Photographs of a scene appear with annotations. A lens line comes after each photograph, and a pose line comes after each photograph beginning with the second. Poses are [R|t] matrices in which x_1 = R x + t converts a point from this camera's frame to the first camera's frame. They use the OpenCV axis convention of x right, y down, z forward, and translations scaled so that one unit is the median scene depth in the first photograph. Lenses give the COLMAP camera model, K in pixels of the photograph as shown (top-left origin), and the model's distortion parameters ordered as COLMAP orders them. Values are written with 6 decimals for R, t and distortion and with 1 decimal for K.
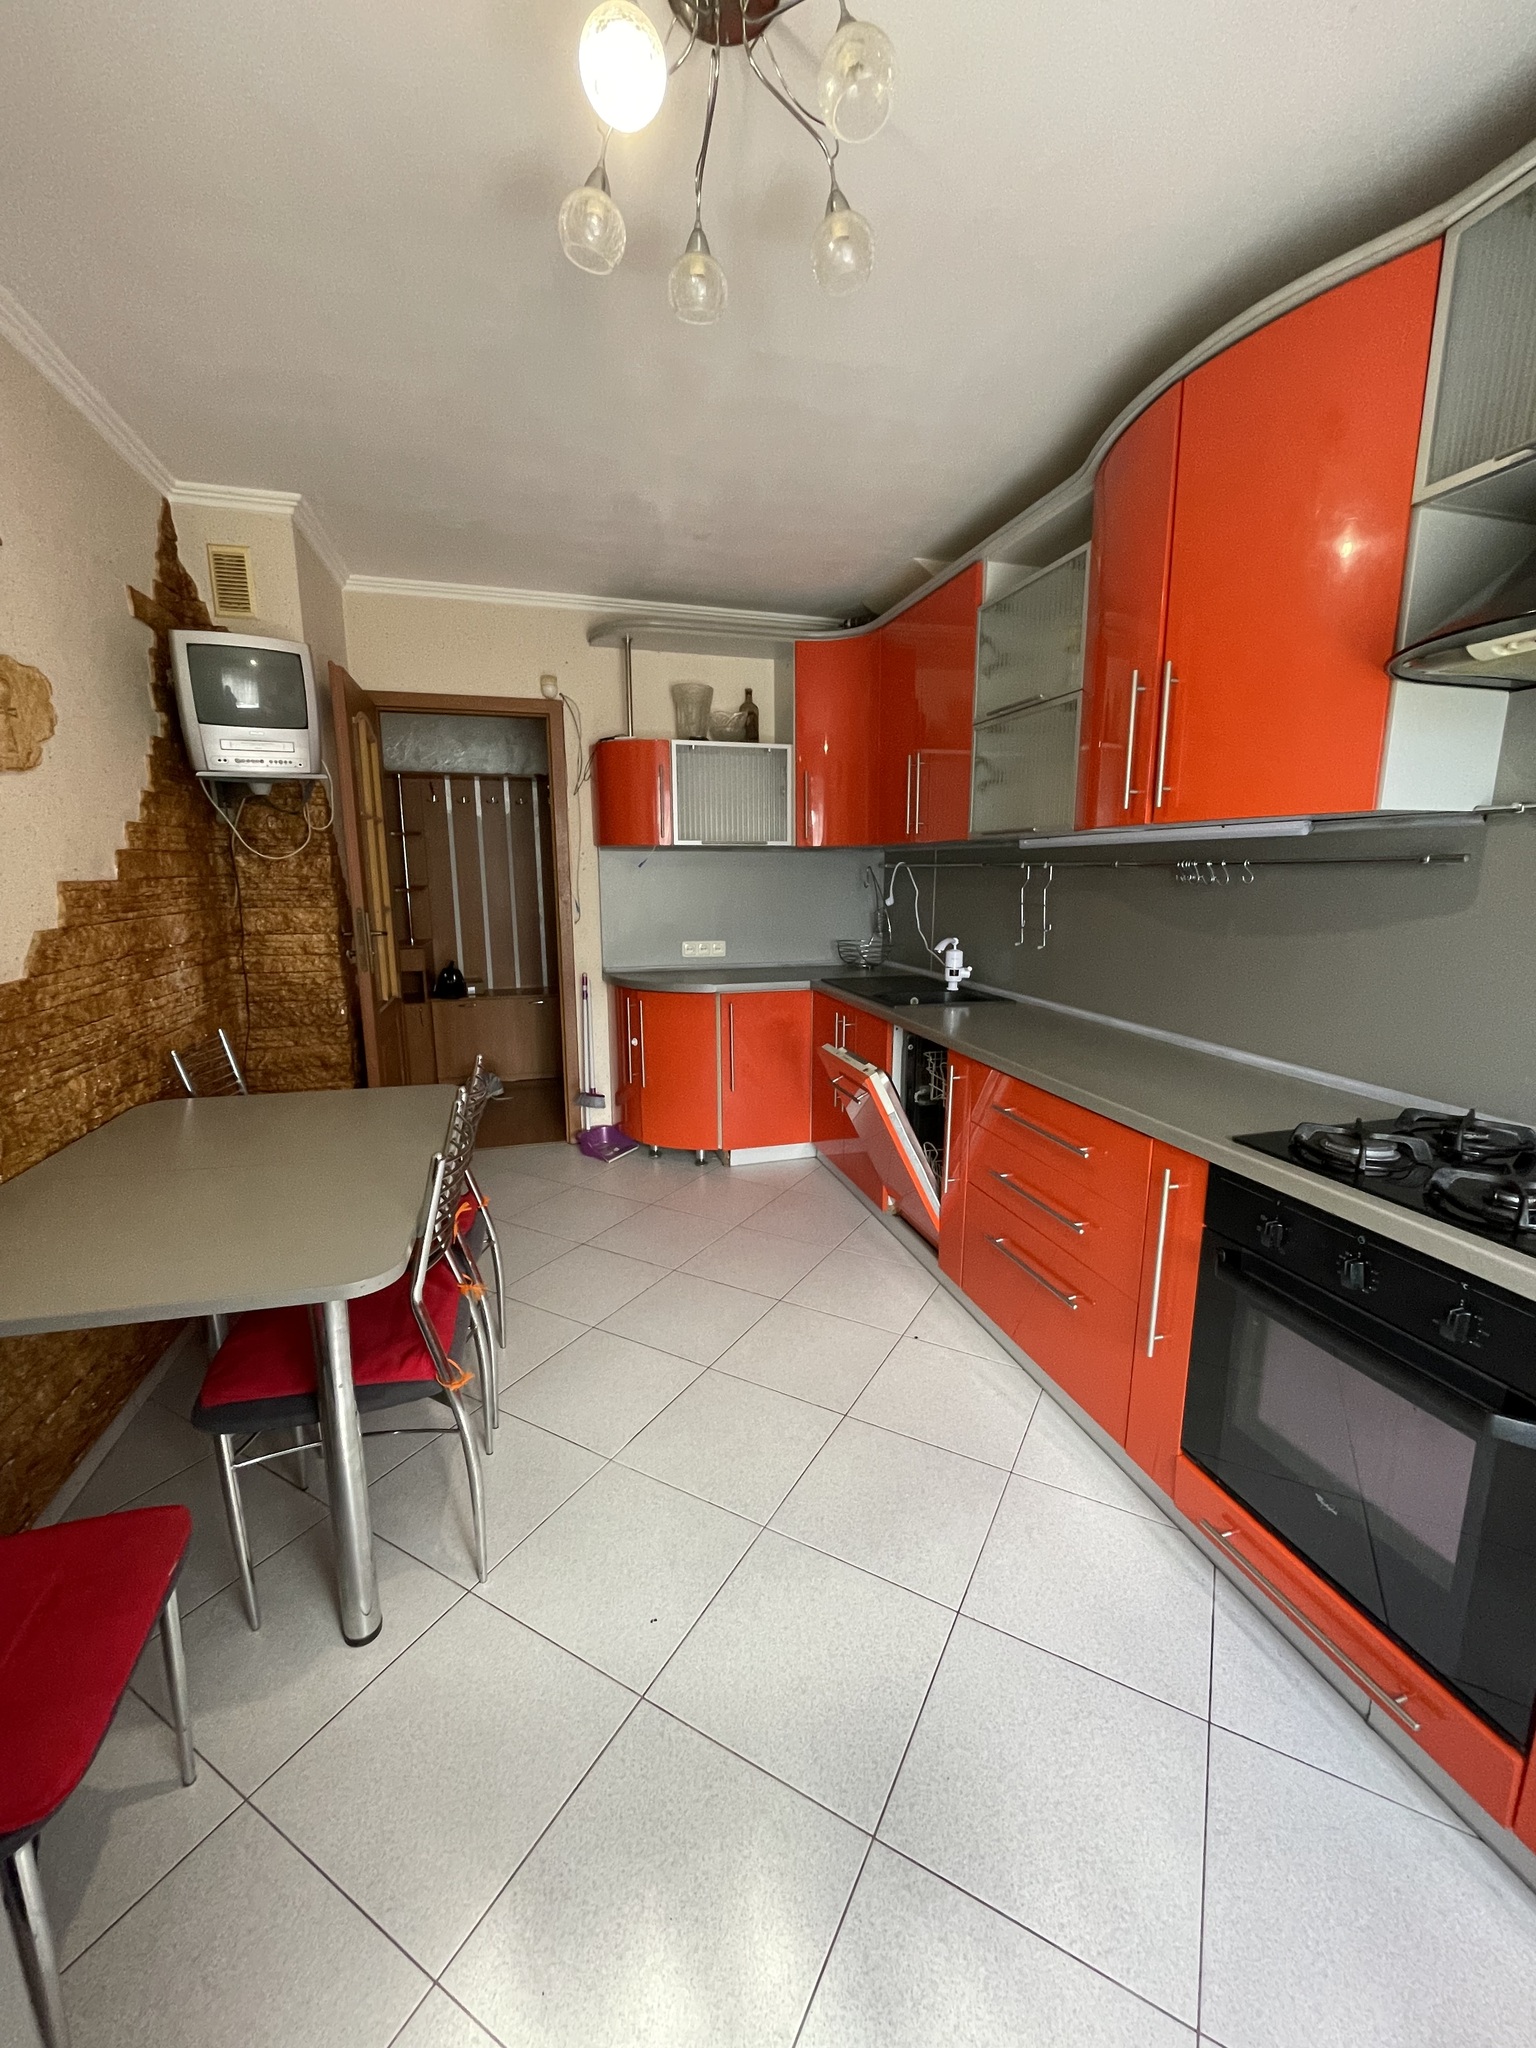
lens RADIAL K [[830.8, 0, 769.5], [0, 830.8, 1026.3], [0, 0, 1]] dist [-0.001937, -0.000546]
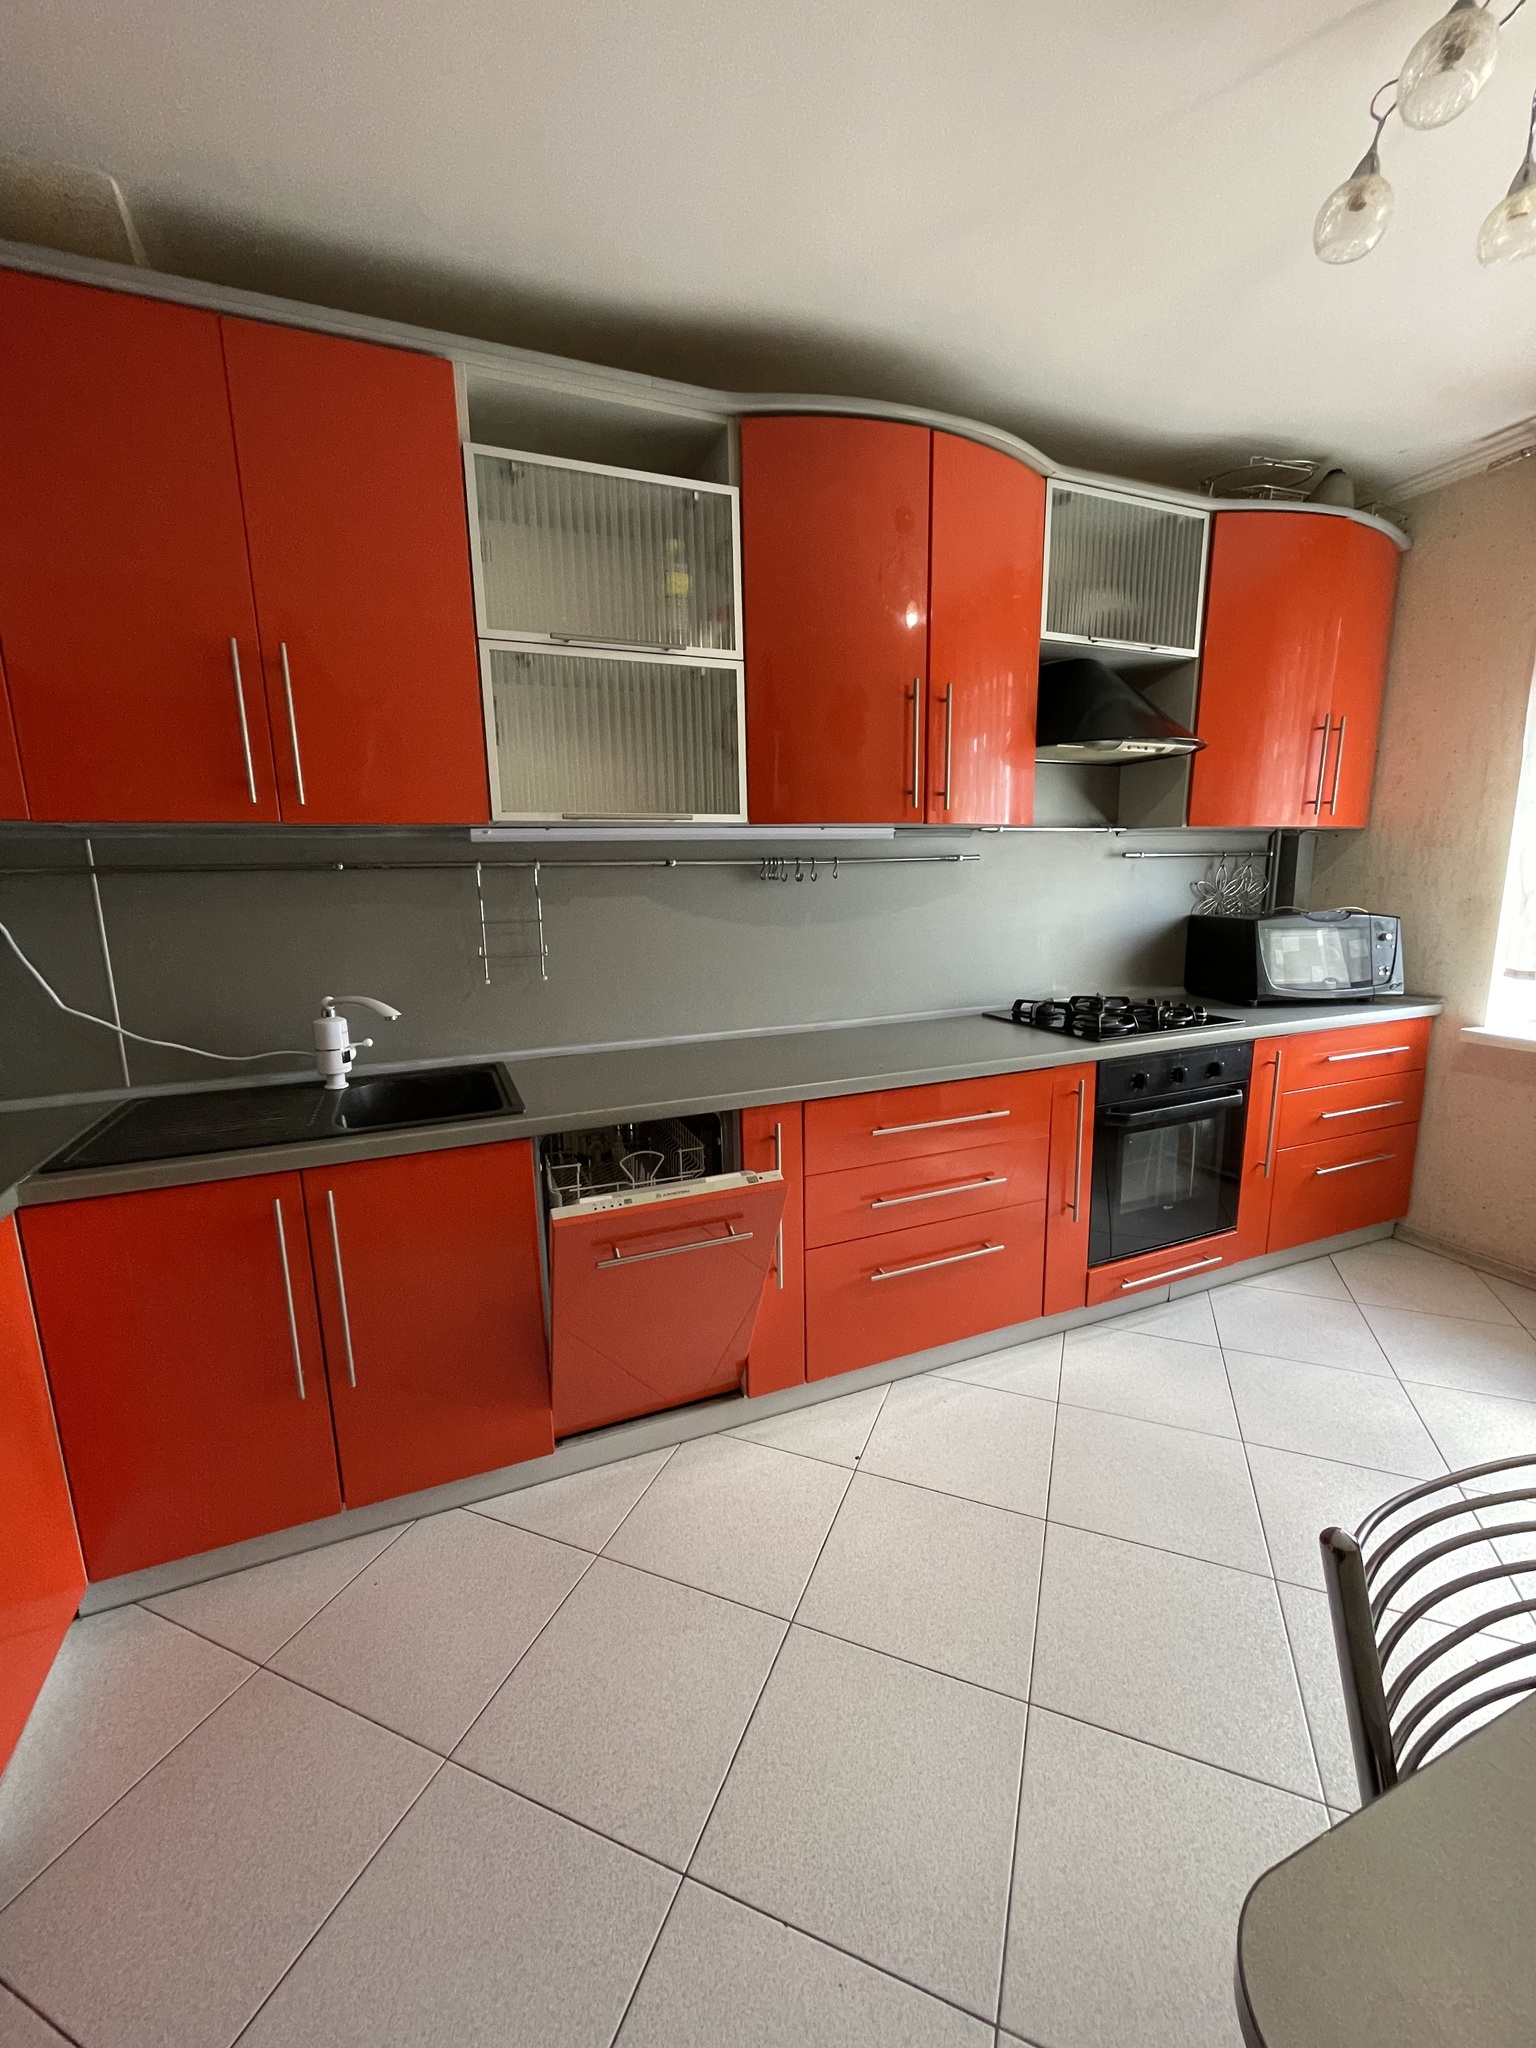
lens RADIAL K [[825.8, 0, 769.5], [0, 825.8, 1026.3], [0, 0, 1]] dist [0.000112, -0.000300]
pose [[-0.127194, -0.181930, 0.975050, -0.361100], [0.203372, 0.957366, 0.205160, -0.140959], [-0.970805, 0.224393, -0.084771, 0.756272]]
